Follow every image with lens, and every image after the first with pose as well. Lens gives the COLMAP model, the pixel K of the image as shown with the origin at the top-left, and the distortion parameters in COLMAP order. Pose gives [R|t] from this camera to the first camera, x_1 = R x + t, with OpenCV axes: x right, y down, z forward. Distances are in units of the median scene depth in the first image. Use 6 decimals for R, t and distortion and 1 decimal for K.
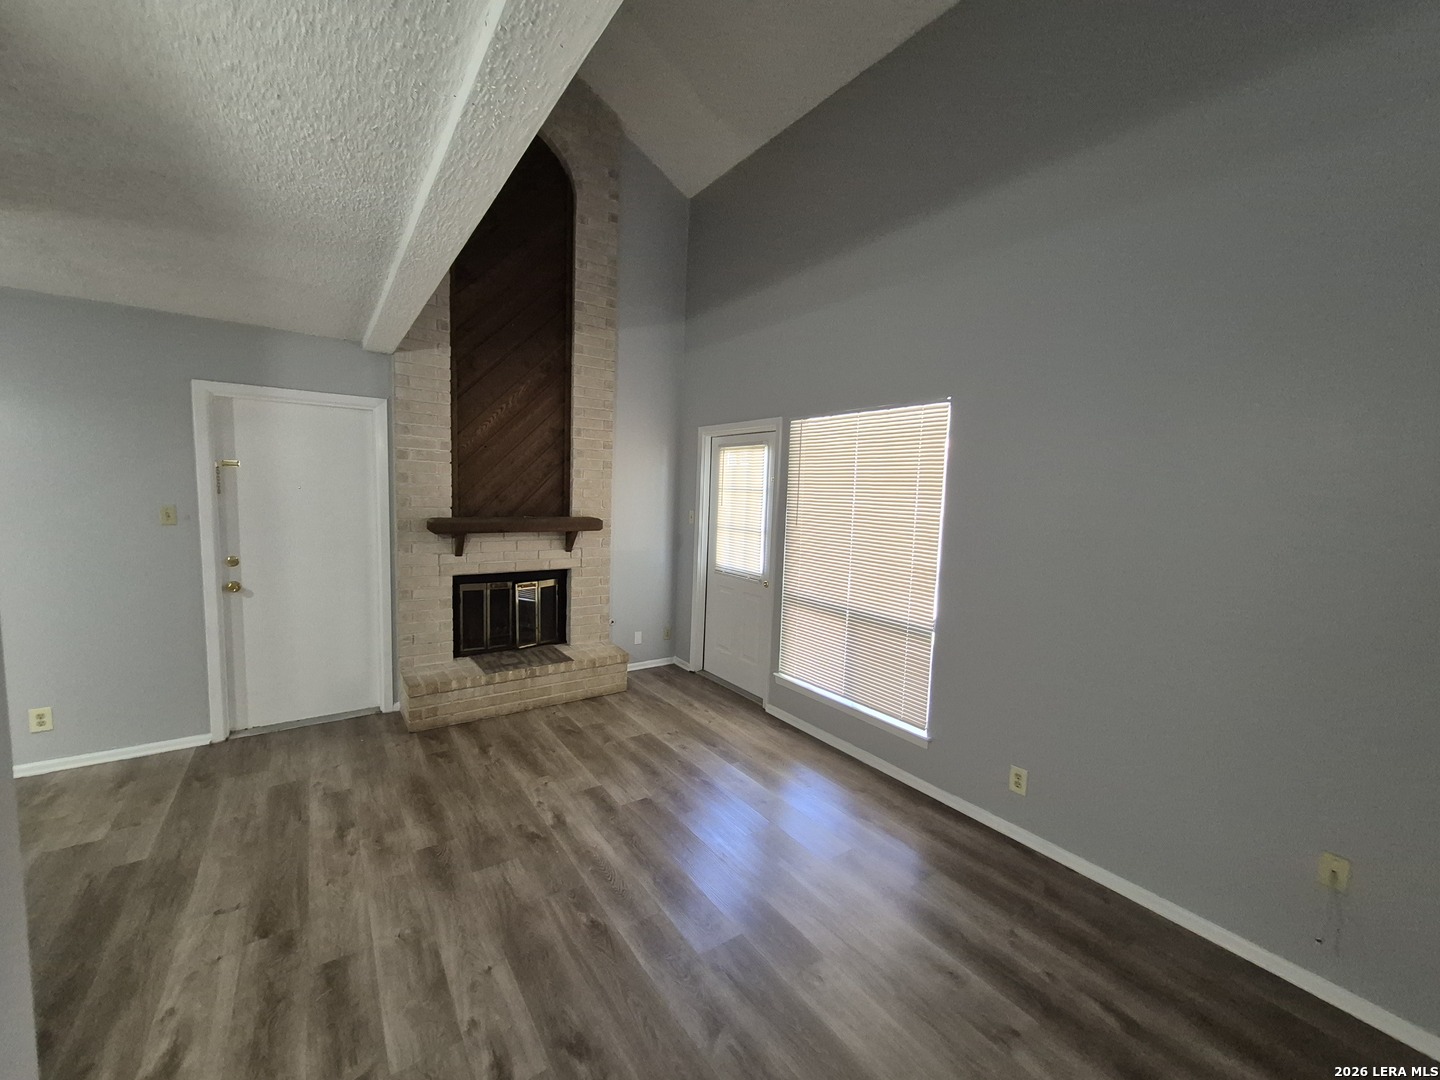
lens RADIAL K [[570.2, 0, 712.0], [0, 570.2, 543.6], [0, 0, 1]] dist [0.000656, 0.000200]
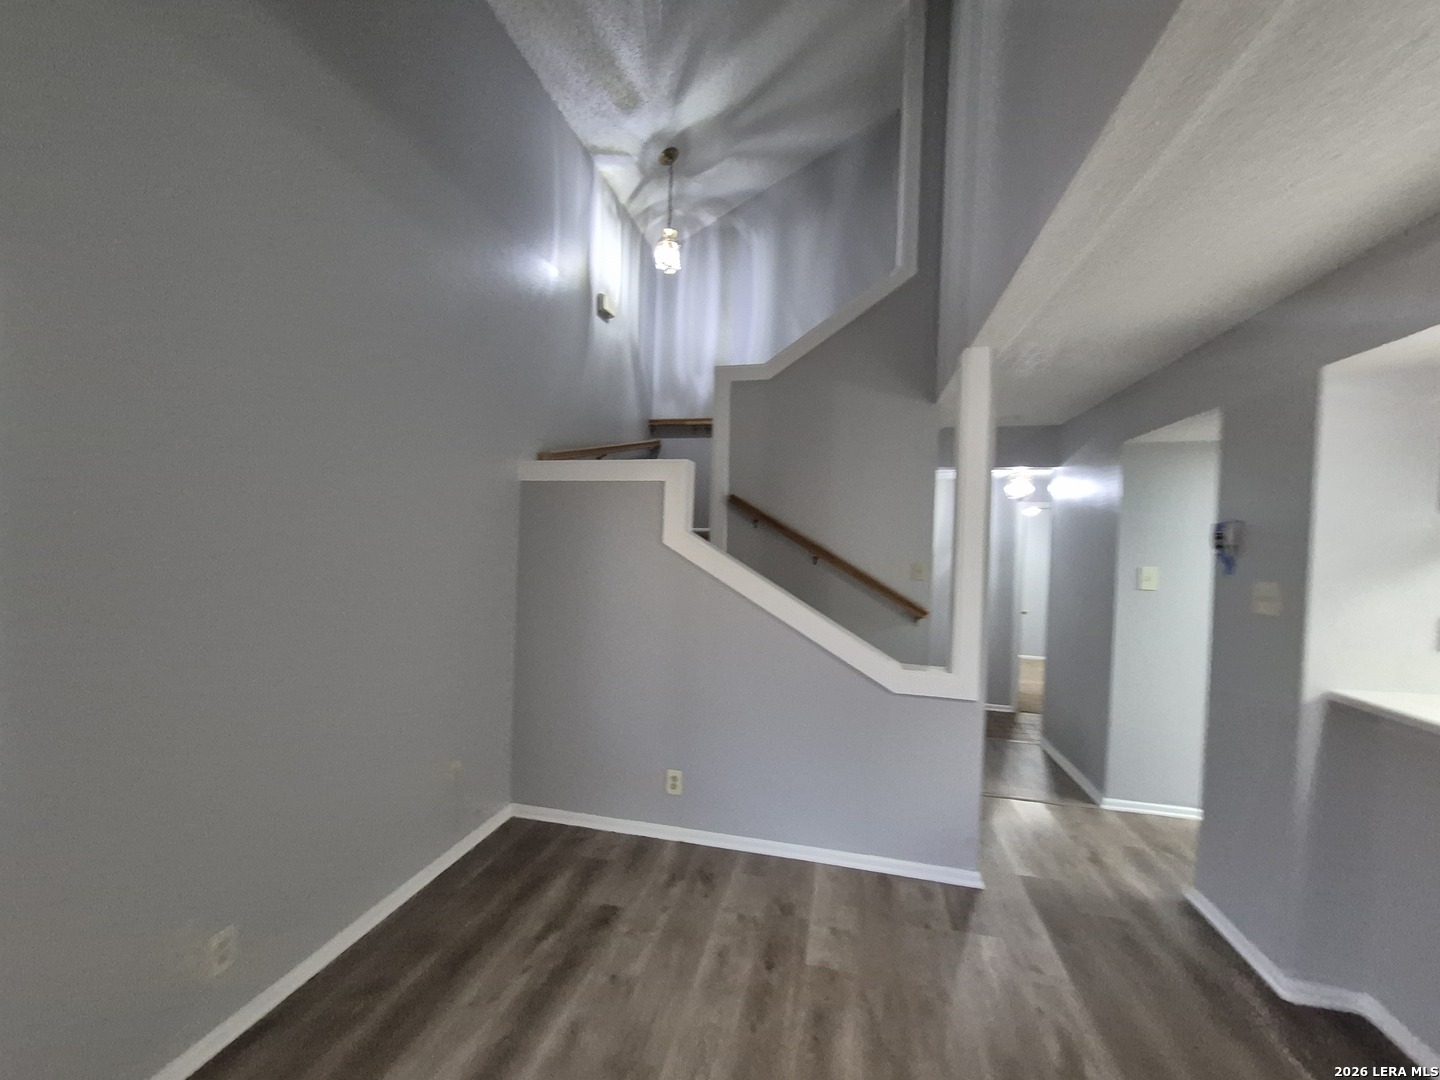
lens RADIAL K [[570.2, 0, 712.0], [0, 570.2, 543.6], [0, 0, 1]] dist [0.000656, 0.000200]
pose [[-0.666633, -0.049492, 0.743741, -0.171396], [0.025448, 0.995700, 0.089068, -0.044622], [-0.744952, 0.078302, -0.662507, 0.648140]]
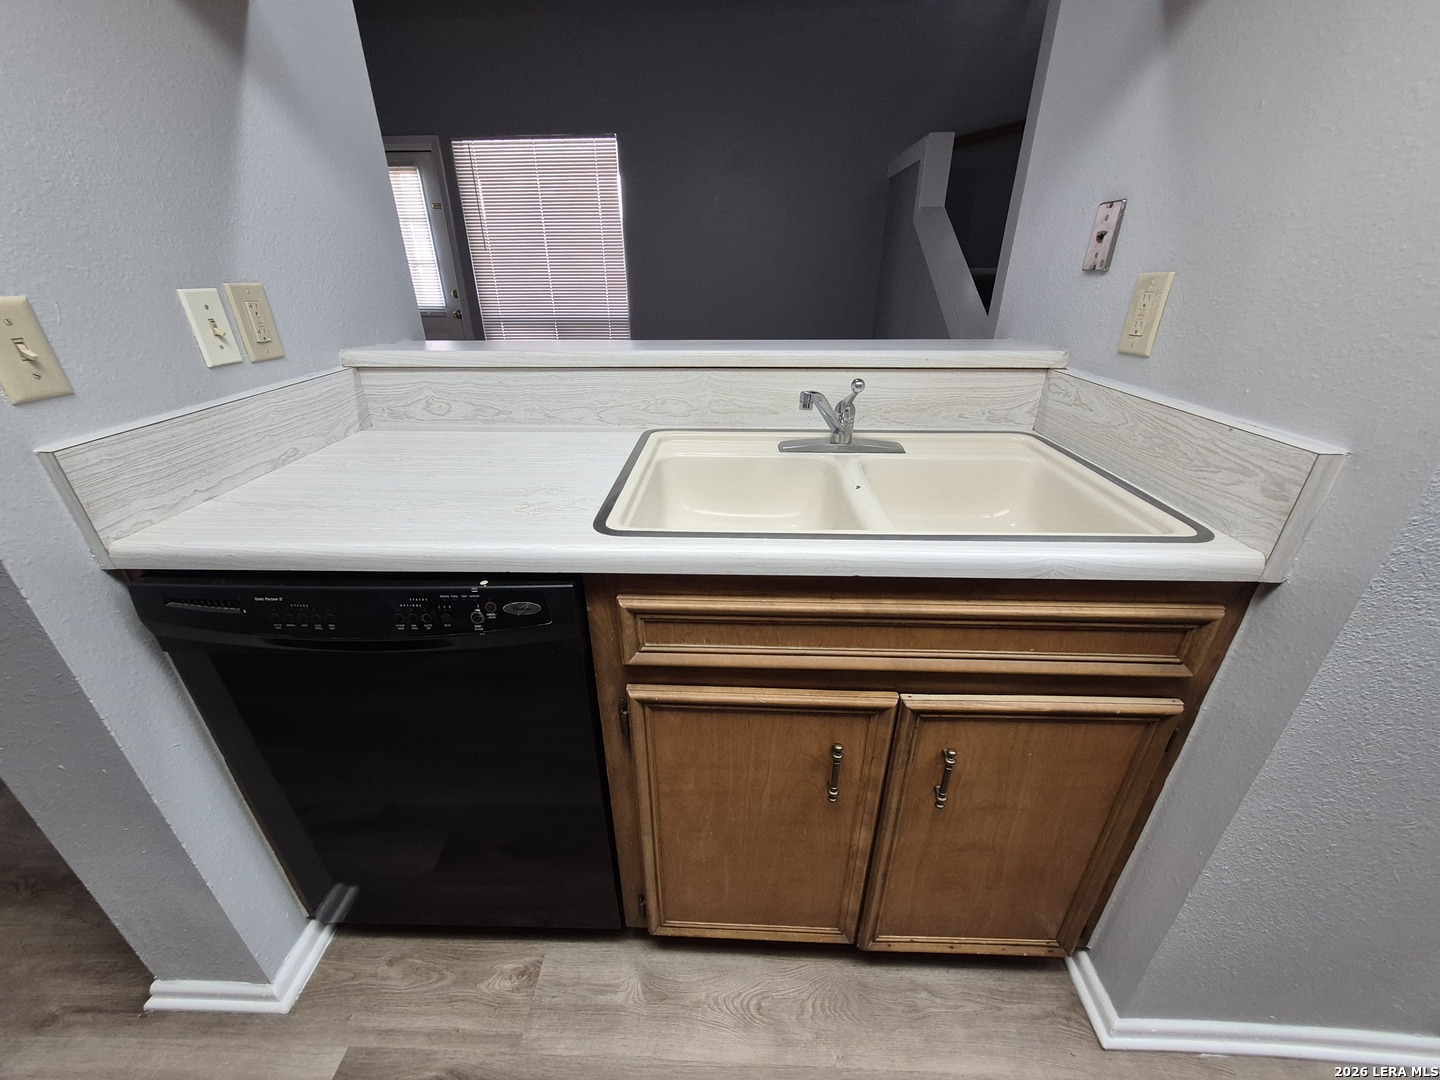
lens RADIAL K [[570.2, 0, 712.0], [0, 570.2, 543.6], [0, 0, 1]] dist [0.000656, 0.000200]
pose [[0.599515, -0.385474, 0.701421, -0.584358], [0.105169, 0.906720, 0.408409, 0.078557], [-0.793423, -0.171079, 0.584133, -0.128914]]
